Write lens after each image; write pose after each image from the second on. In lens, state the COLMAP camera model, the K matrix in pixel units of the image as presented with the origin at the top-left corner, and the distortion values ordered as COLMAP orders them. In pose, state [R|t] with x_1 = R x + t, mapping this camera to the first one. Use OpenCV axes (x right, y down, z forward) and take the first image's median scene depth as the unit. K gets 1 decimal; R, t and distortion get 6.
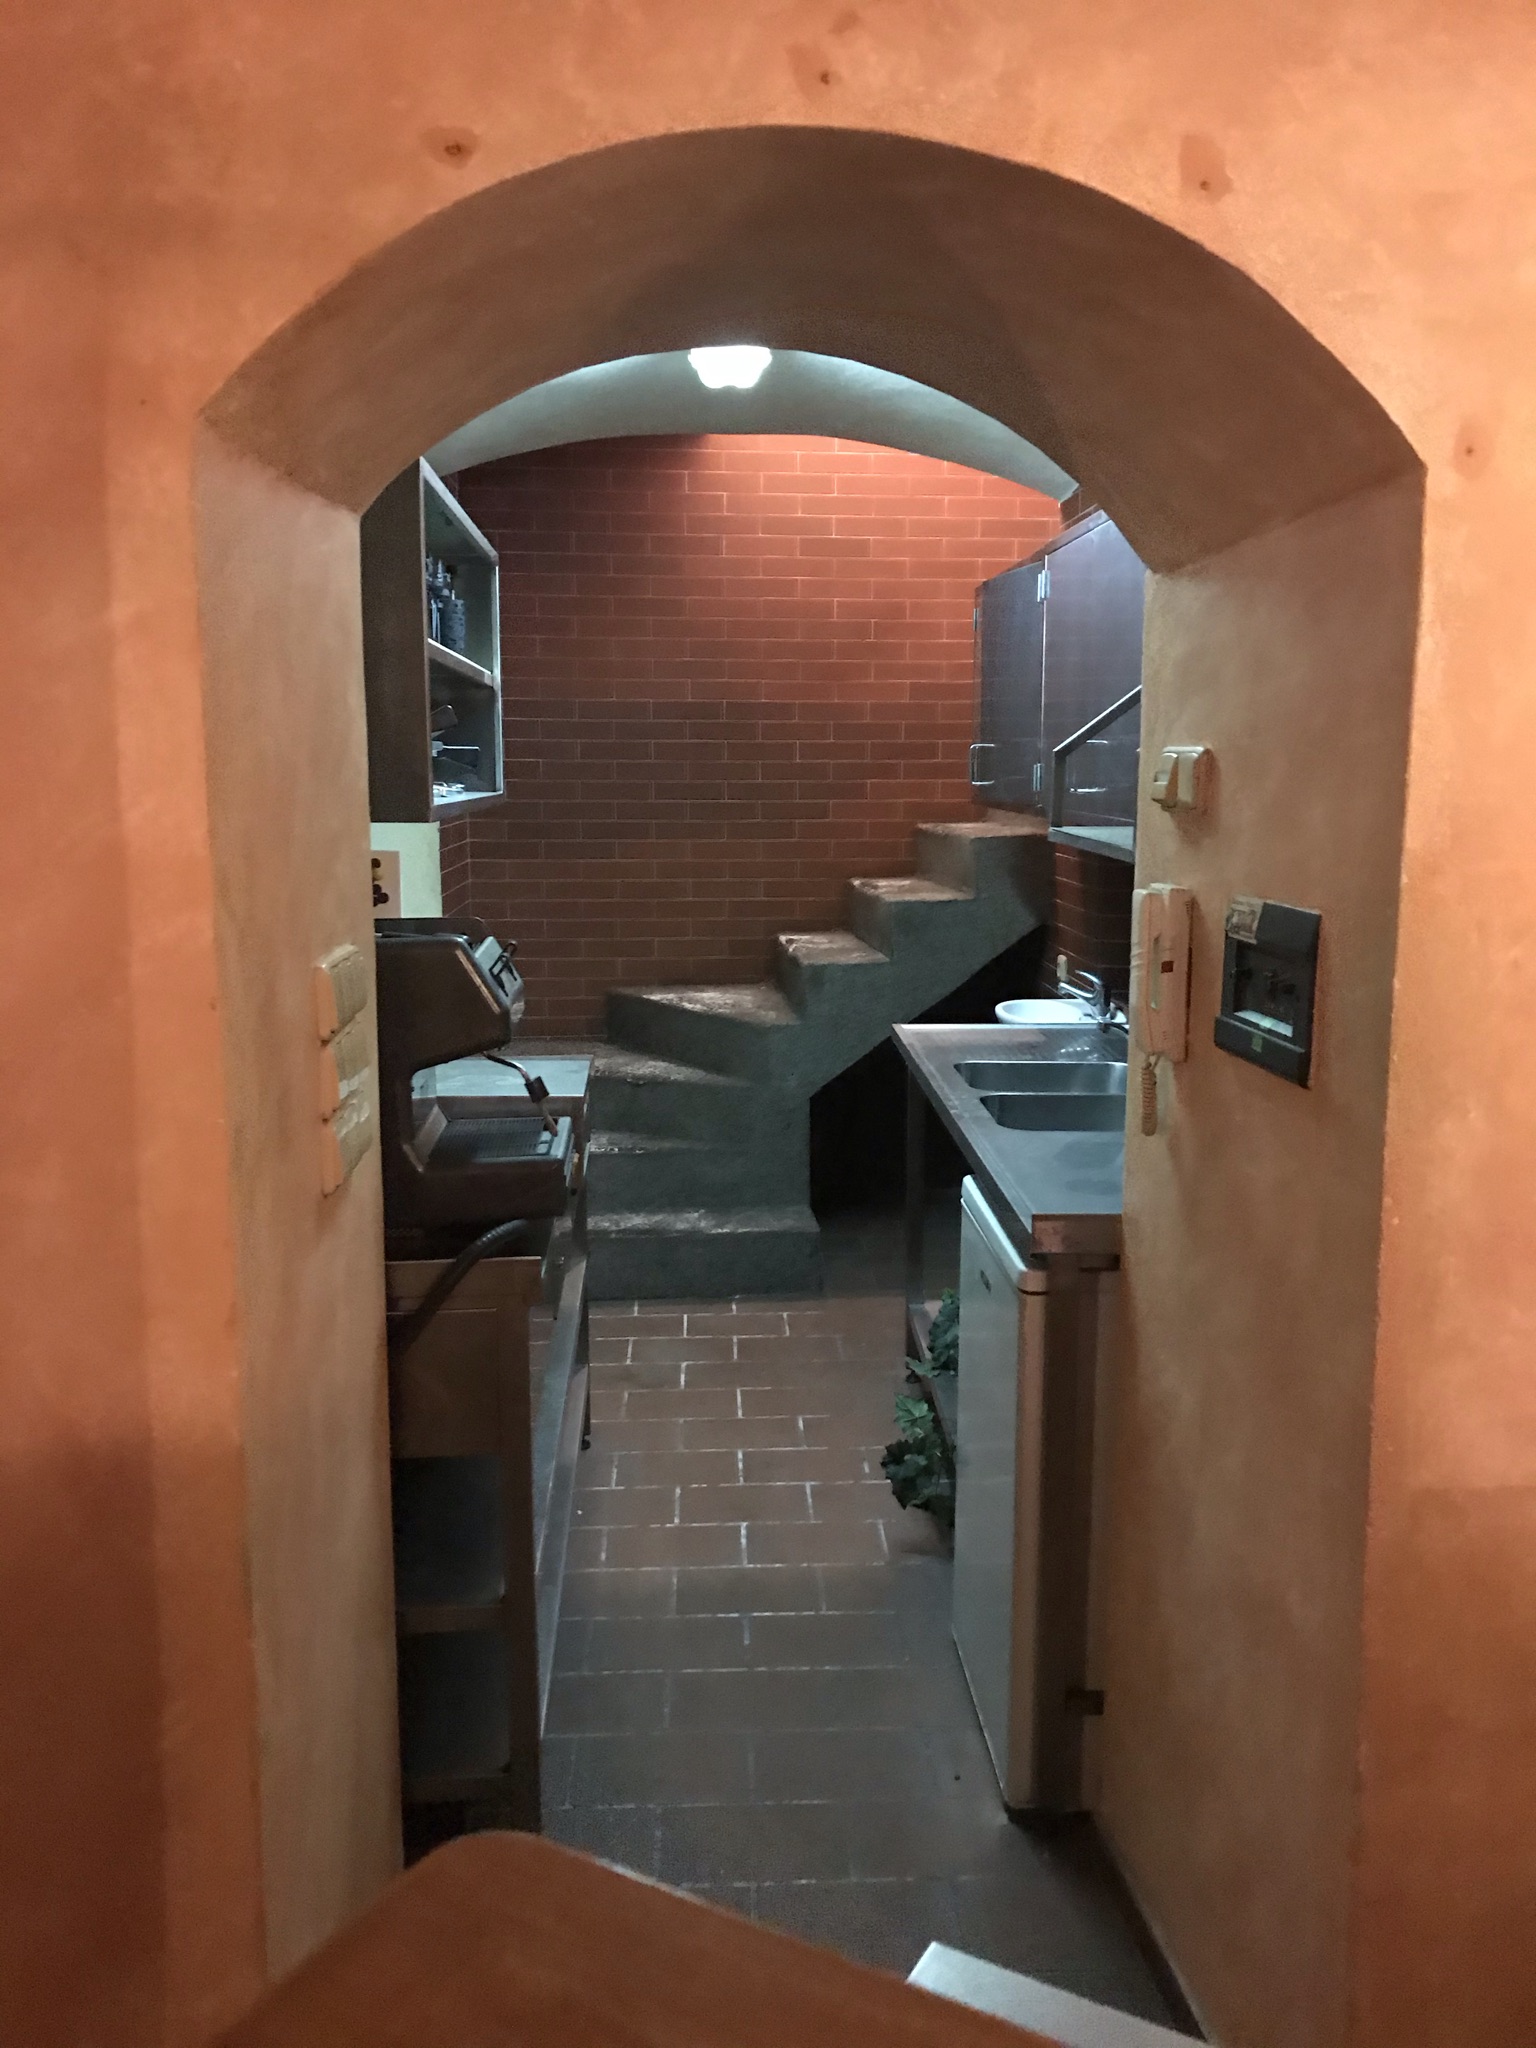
lens RADIAL K [[1703.4, 0, 768.0], [0, 1703.4, 1024.0], [0, 0, 1]] dist [0.032969, -0.008130]
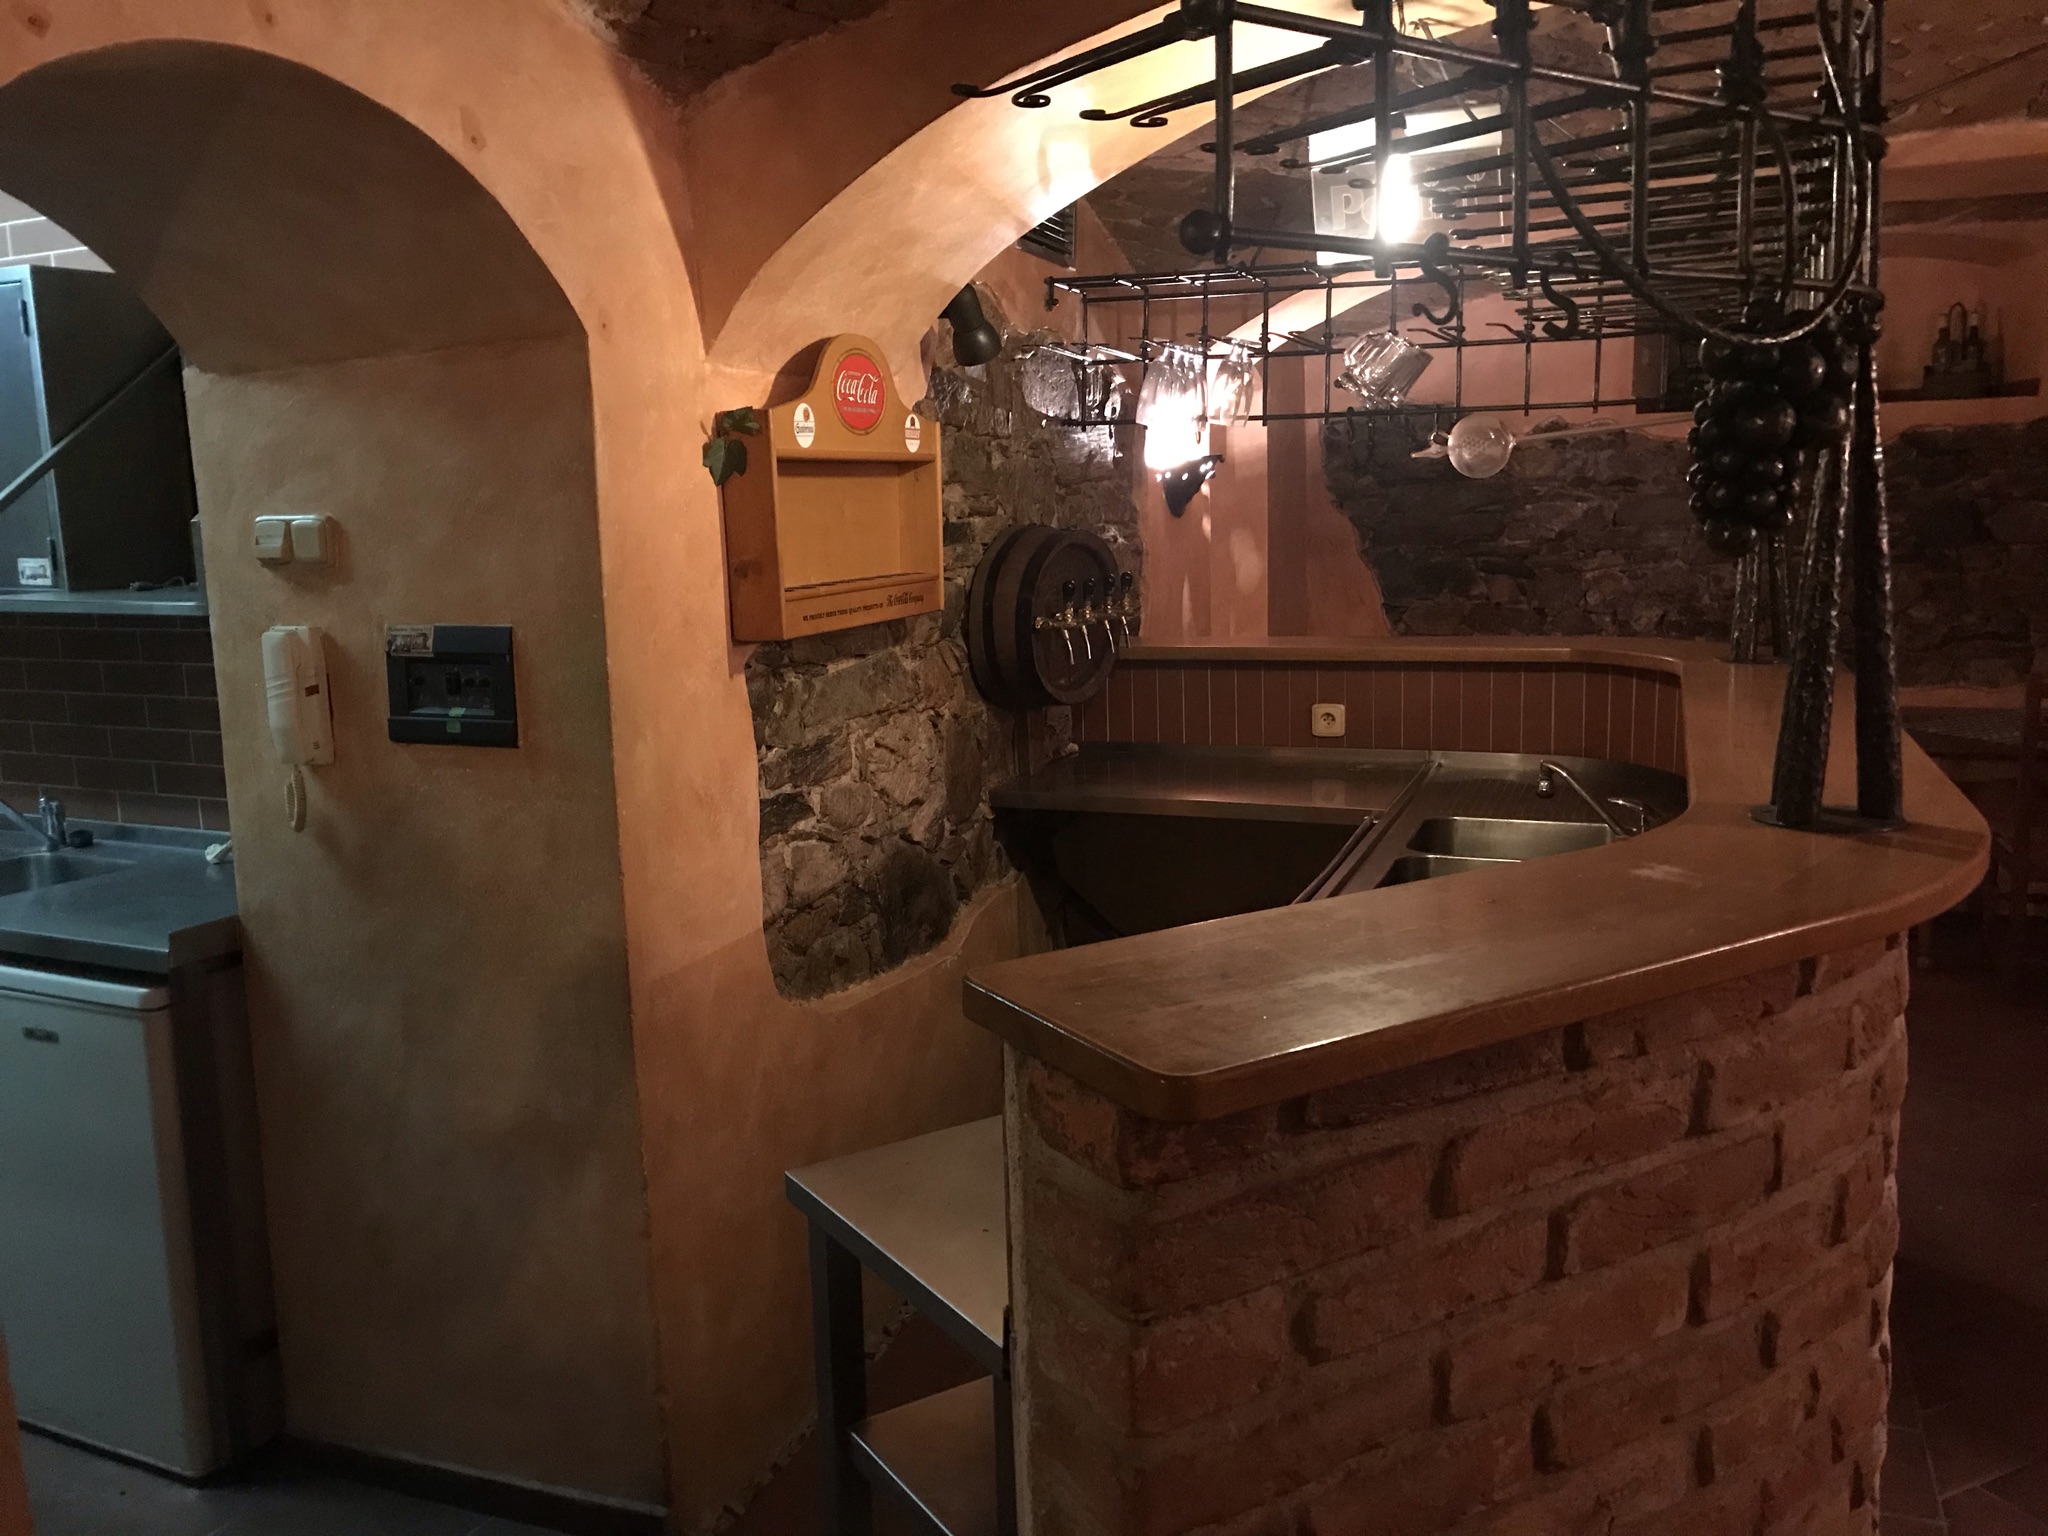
lens RADIAL K [[1703.4, 0, 1024.0], [0, 1703.4, 768.0], [0, 0, 1]] dist [0.032969, -0.008130]
pose [[0.463431, -0.166810, 0.870291, -0.811618], [0.172034, 0.980373, 0.096301, -0.011631], [-0.869273, 0.105091, 0.483032, -0.071898]]
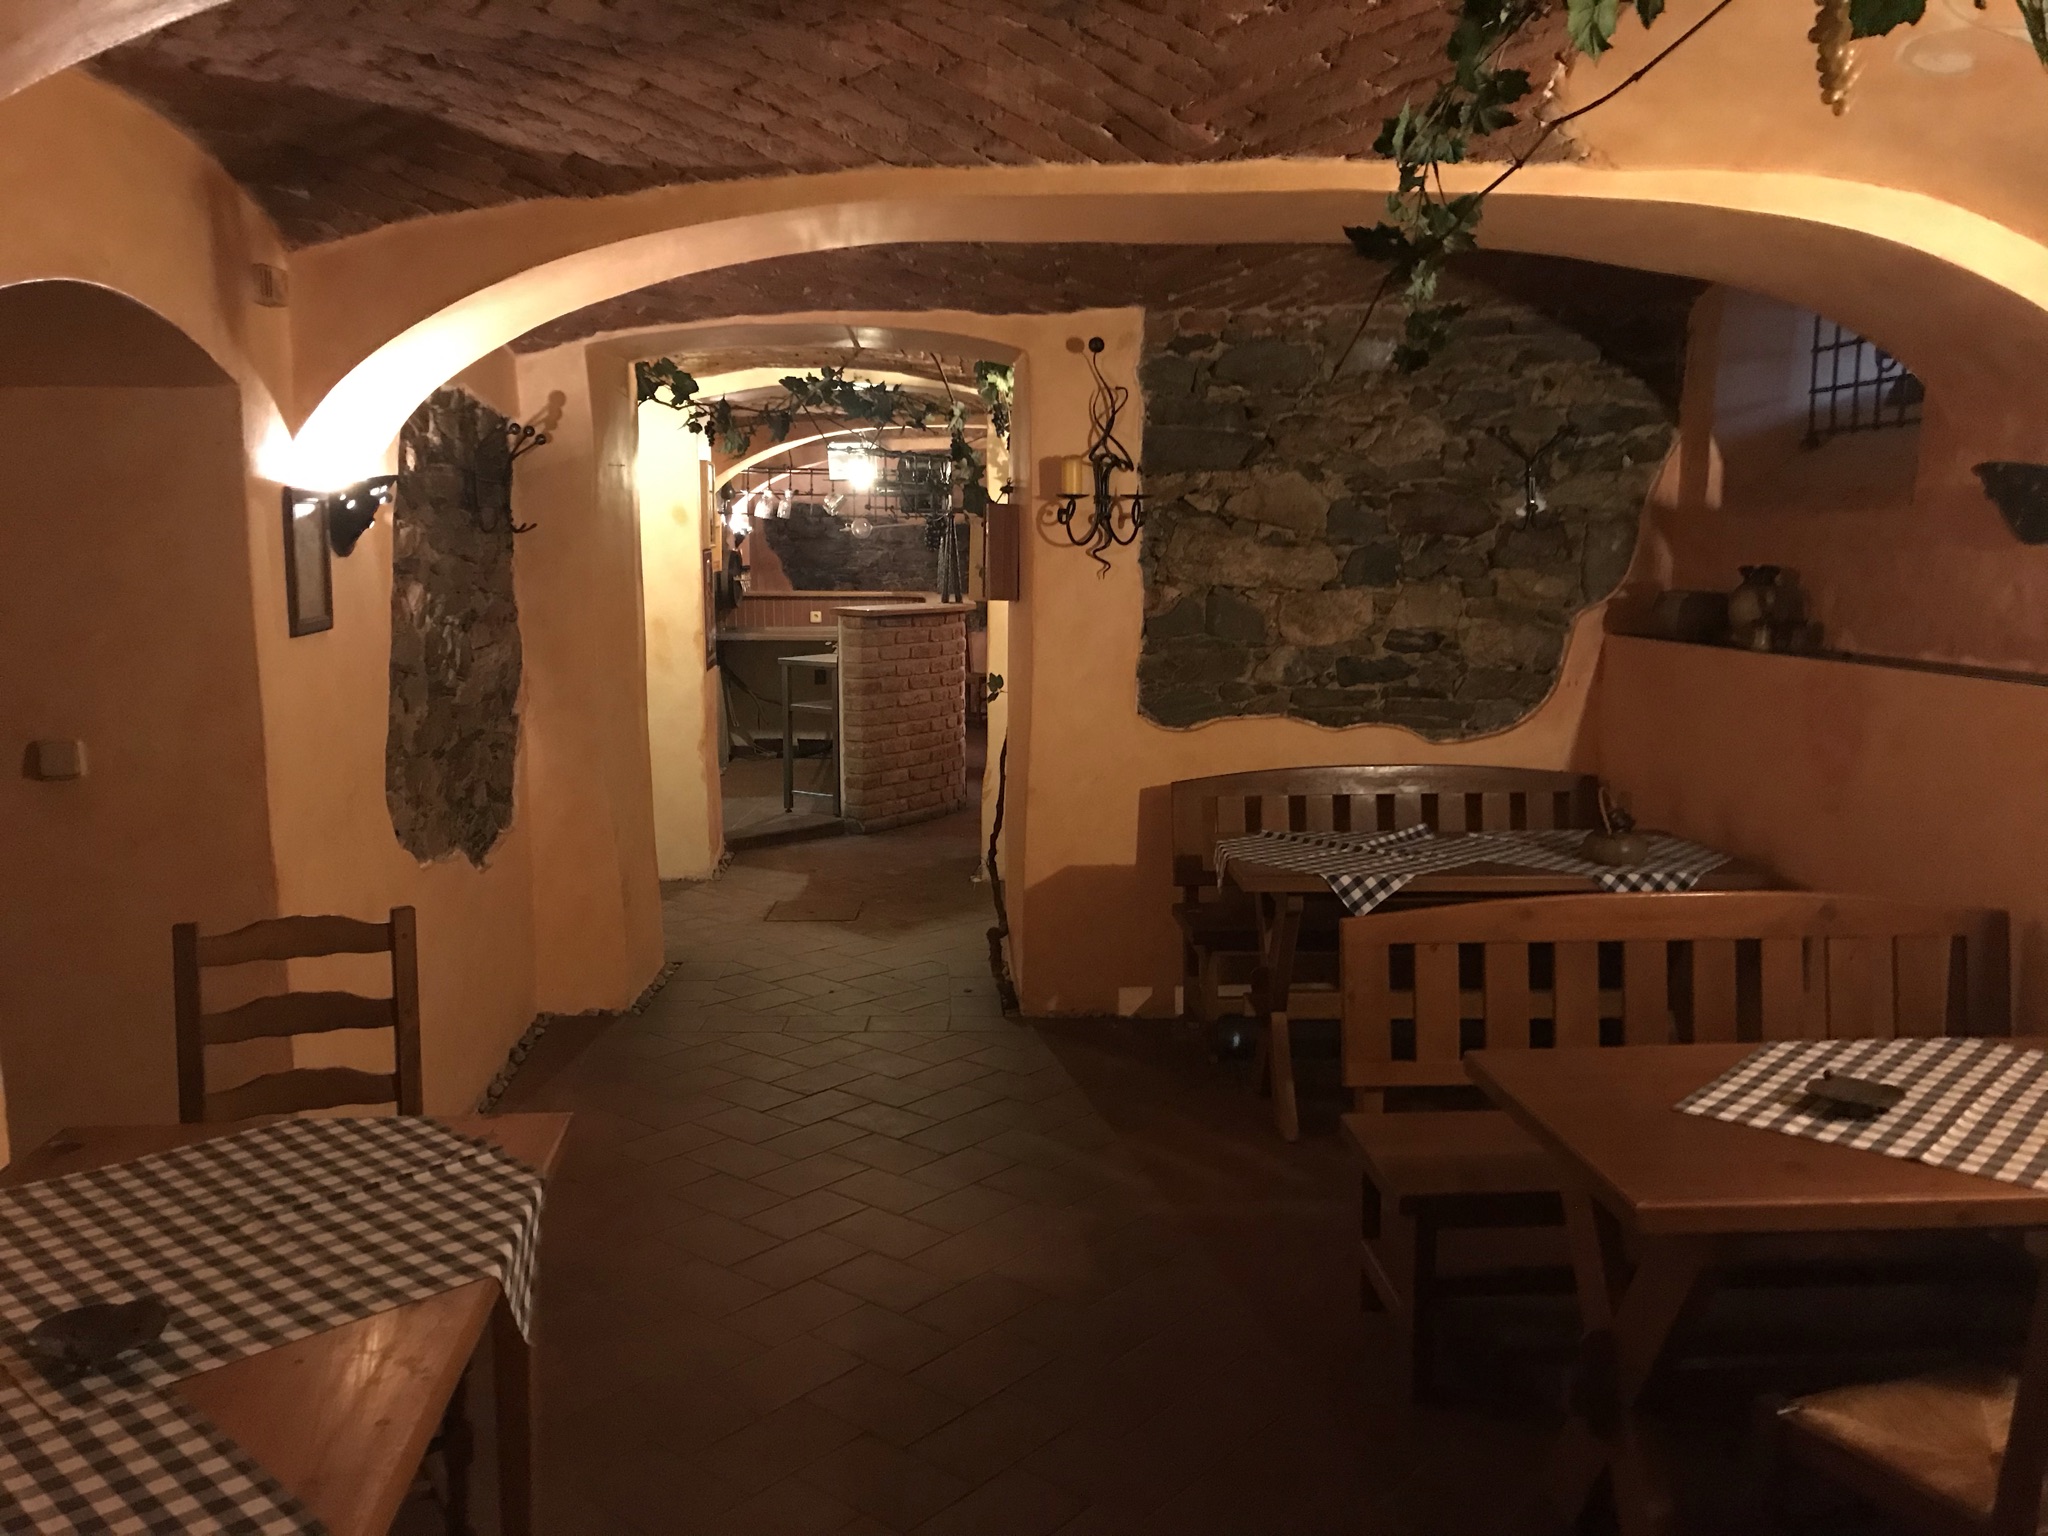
lens RADIAL K [[1703.4, 0, 1024.0], [0, 1703.4, 768.0], [0, 0, 1]] dist [0.032969, -0.008130]
pose [[0.056661, -0.144971, 0.987812, -4.248495], [0.148137, 0.979671, 0.135279, 0.002912], [-0.987342, 0.138667, 0.076985, -0.464332]]
